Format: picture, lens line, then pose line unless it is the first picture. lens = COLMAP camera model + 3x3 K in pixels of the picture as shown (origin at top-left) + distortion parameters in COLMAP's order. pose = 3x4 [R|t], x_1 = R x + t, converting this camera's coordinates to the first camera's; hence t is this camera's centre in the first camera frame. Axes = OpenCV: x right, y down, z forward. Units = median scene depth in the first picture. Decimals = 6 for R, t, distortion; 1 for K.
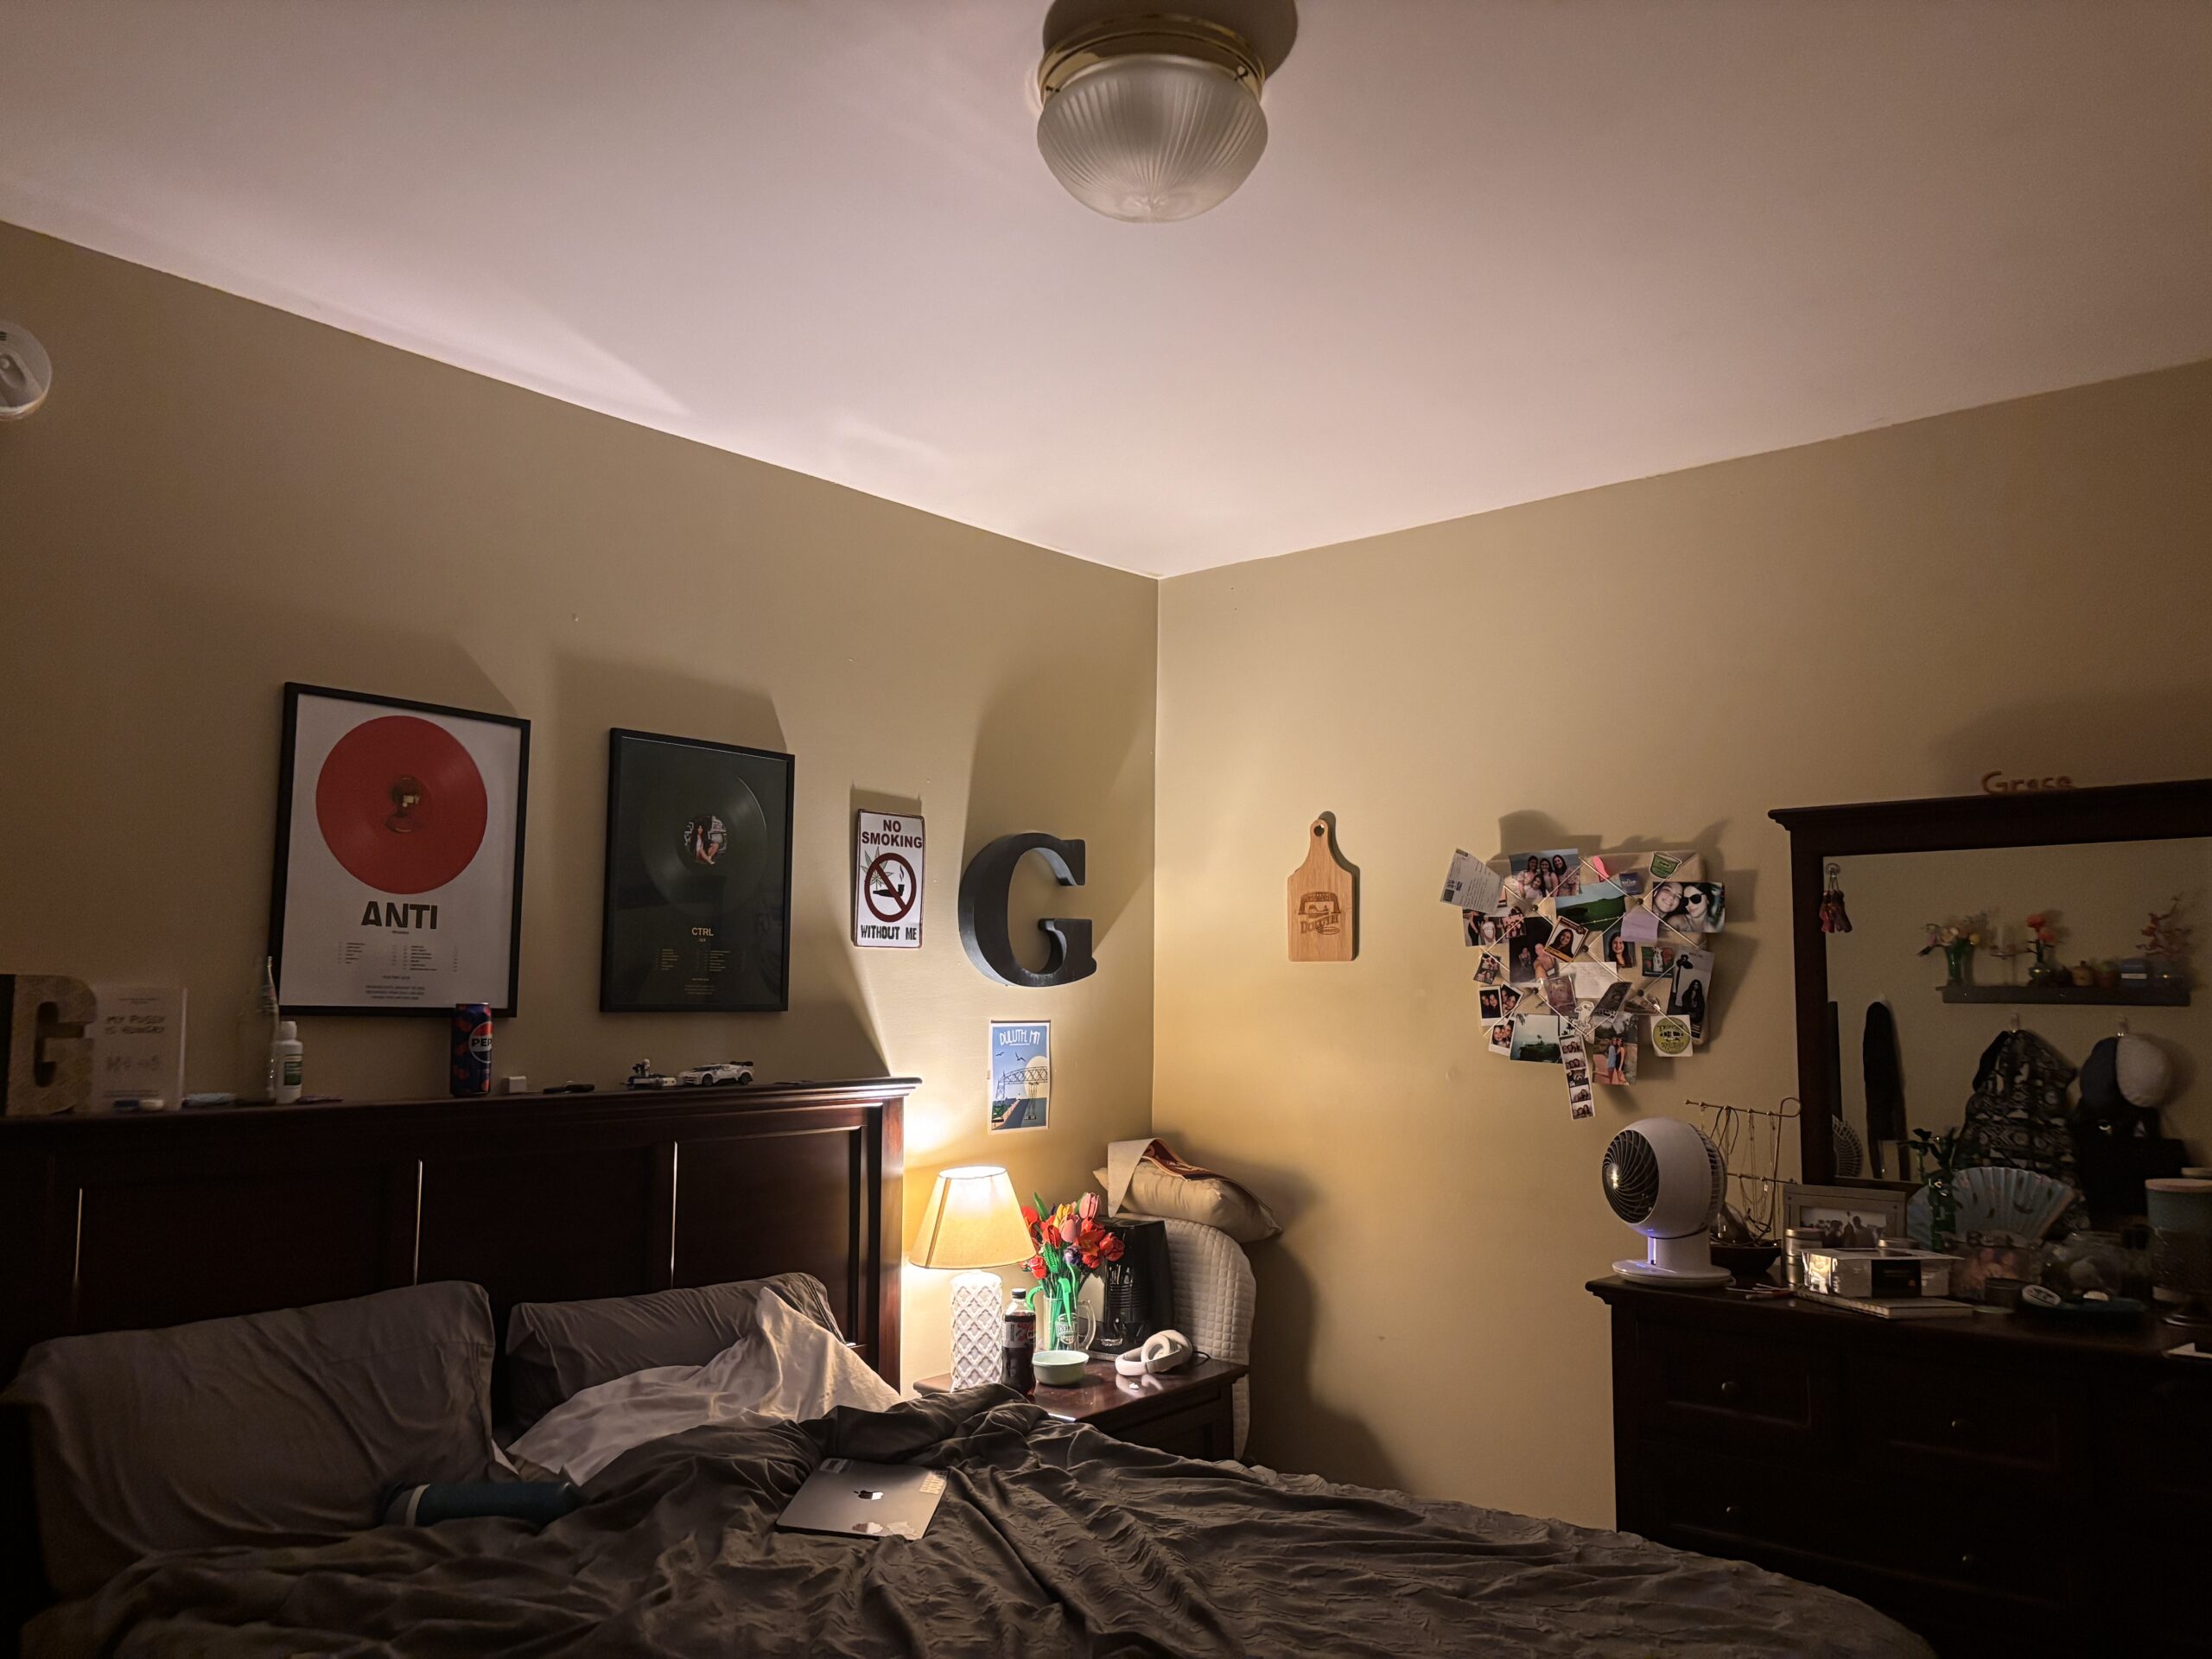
lens RADIAL K [[1683.2, 0, 1102.0], [0, 1683.2, 814.1], [0, 0, 1]] dist [-0.000925, -0.000788]
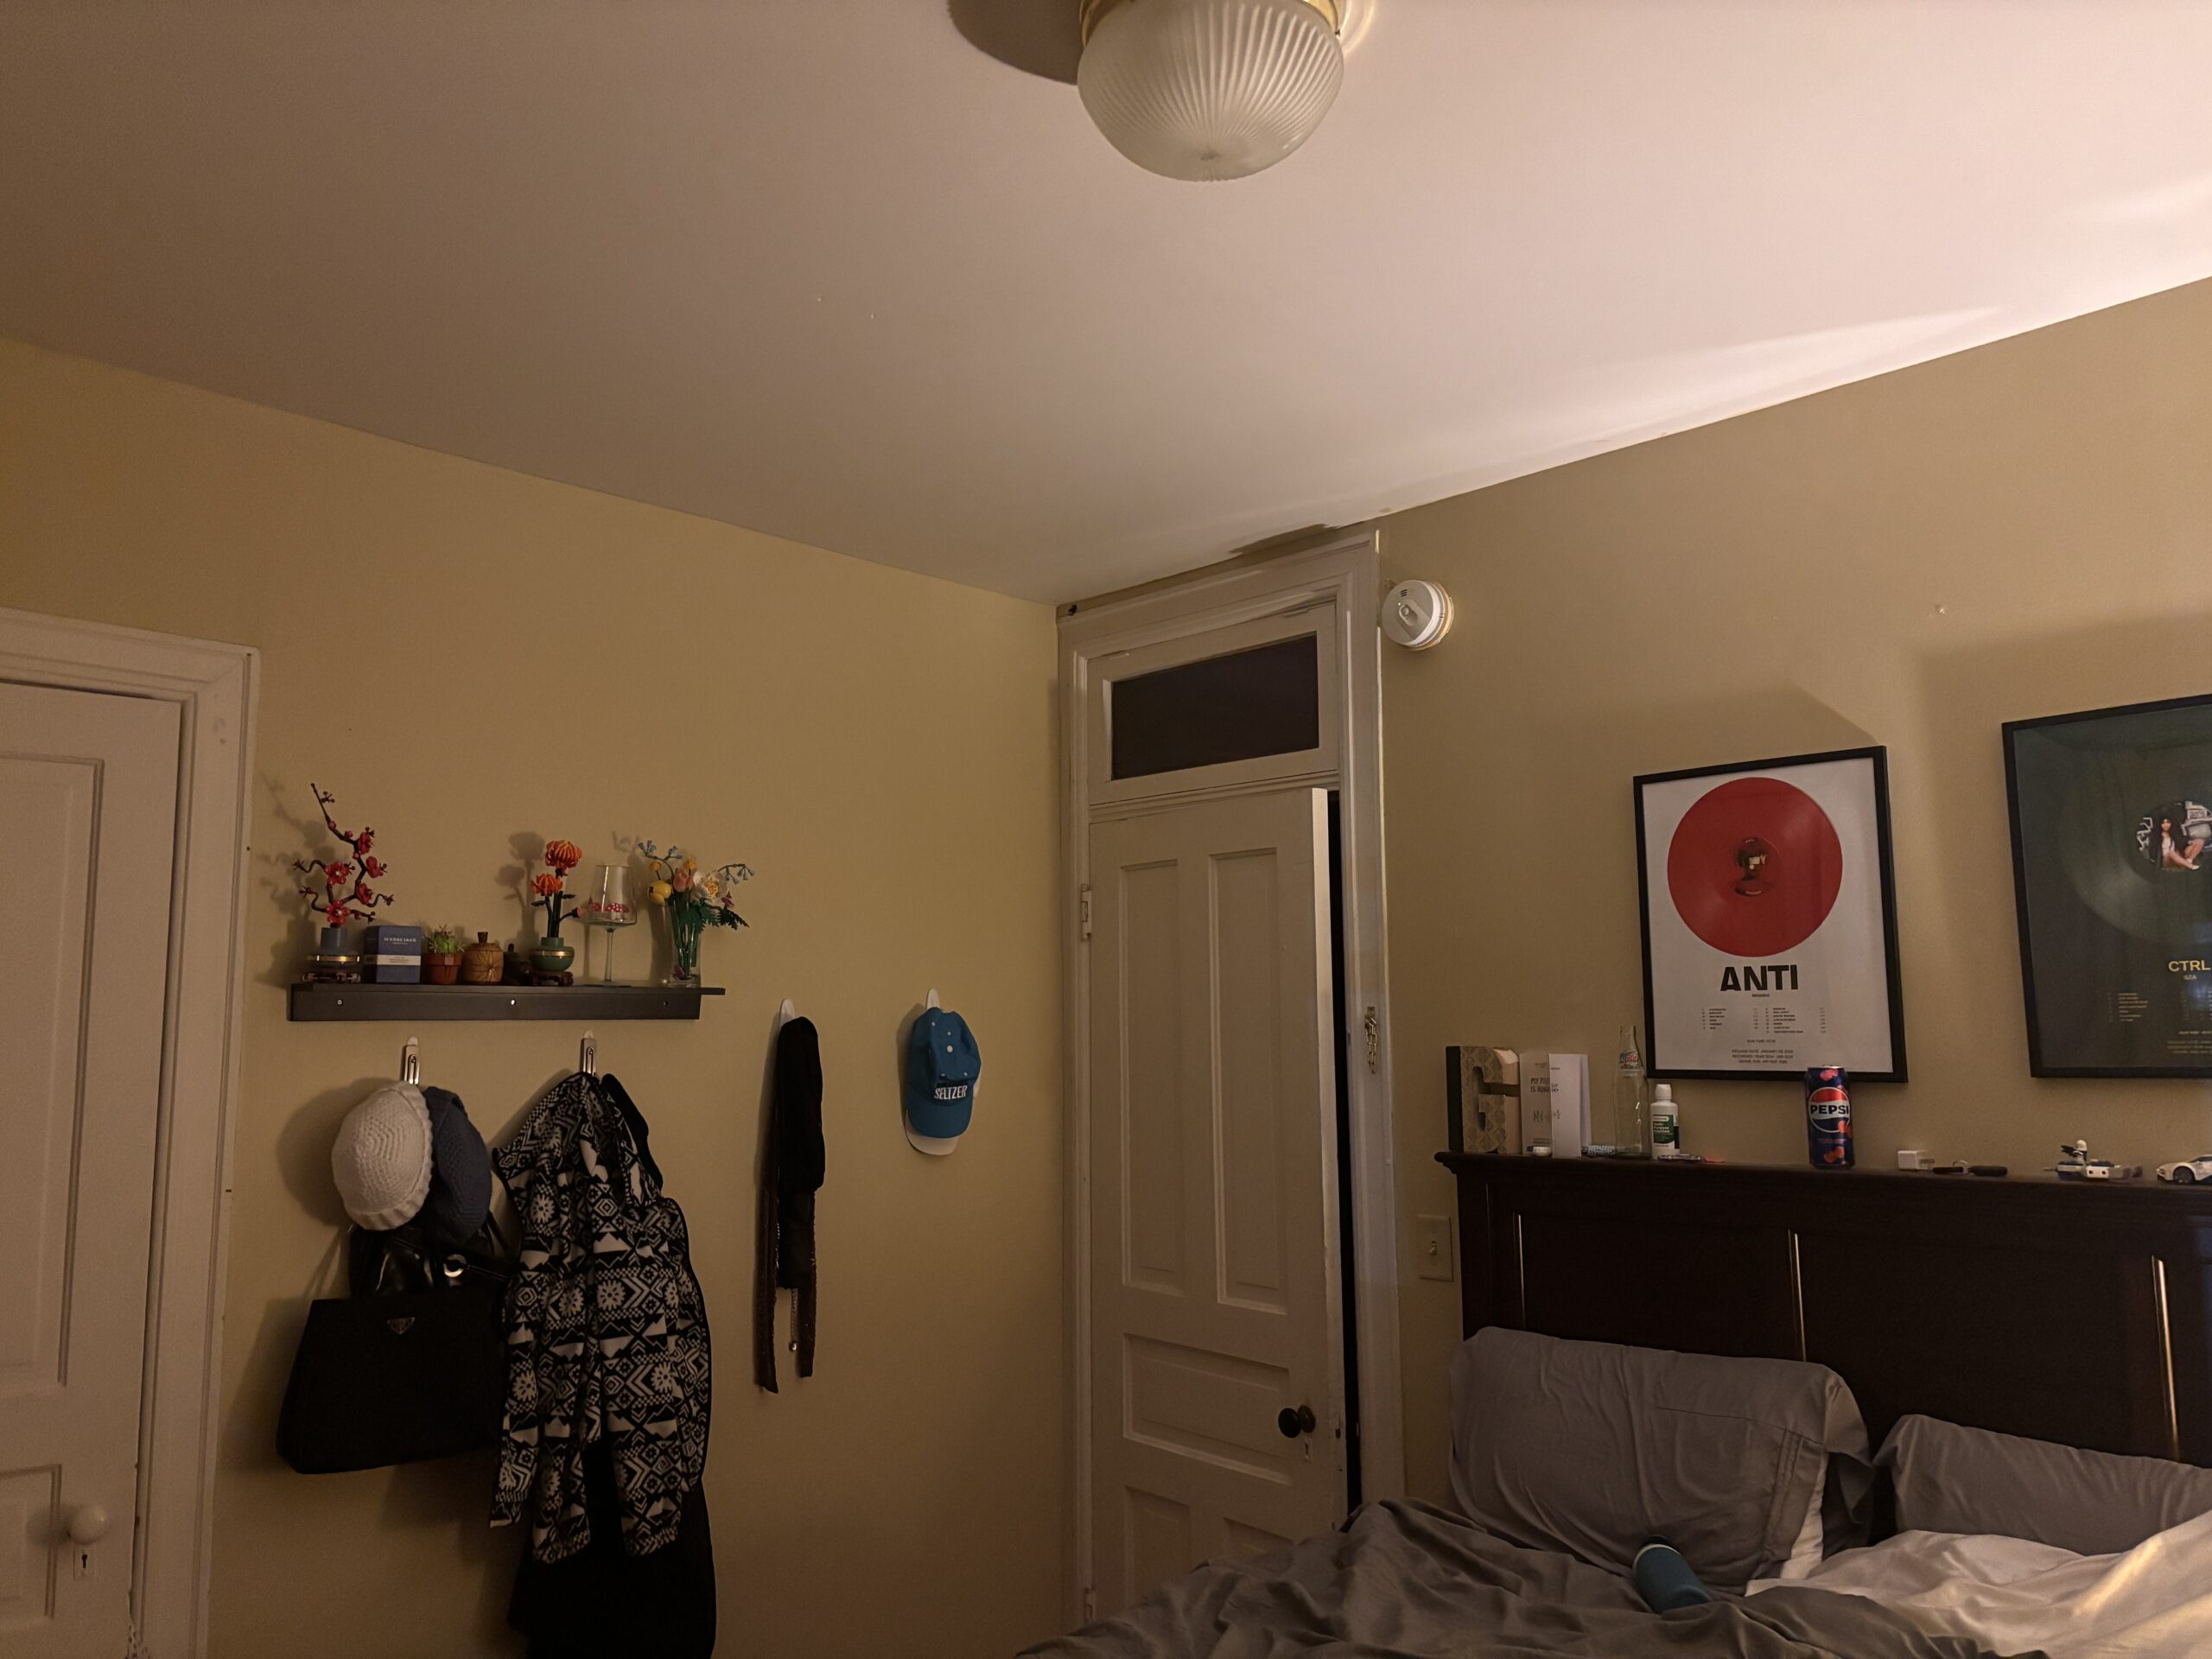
lens RADIAL K [[1683.2, 0, 1101.1], [0, 1683.2, 847.3], [0, 0, 1]] dist [-0.000925, -0.000788]
pose [[-0.128282, -0.137657, -0.982138, 0.612648], [0.103525, 0.983051, -0.151307, 0.093807], [0.986320, -0.121086, -0.111857, 0.734834]]
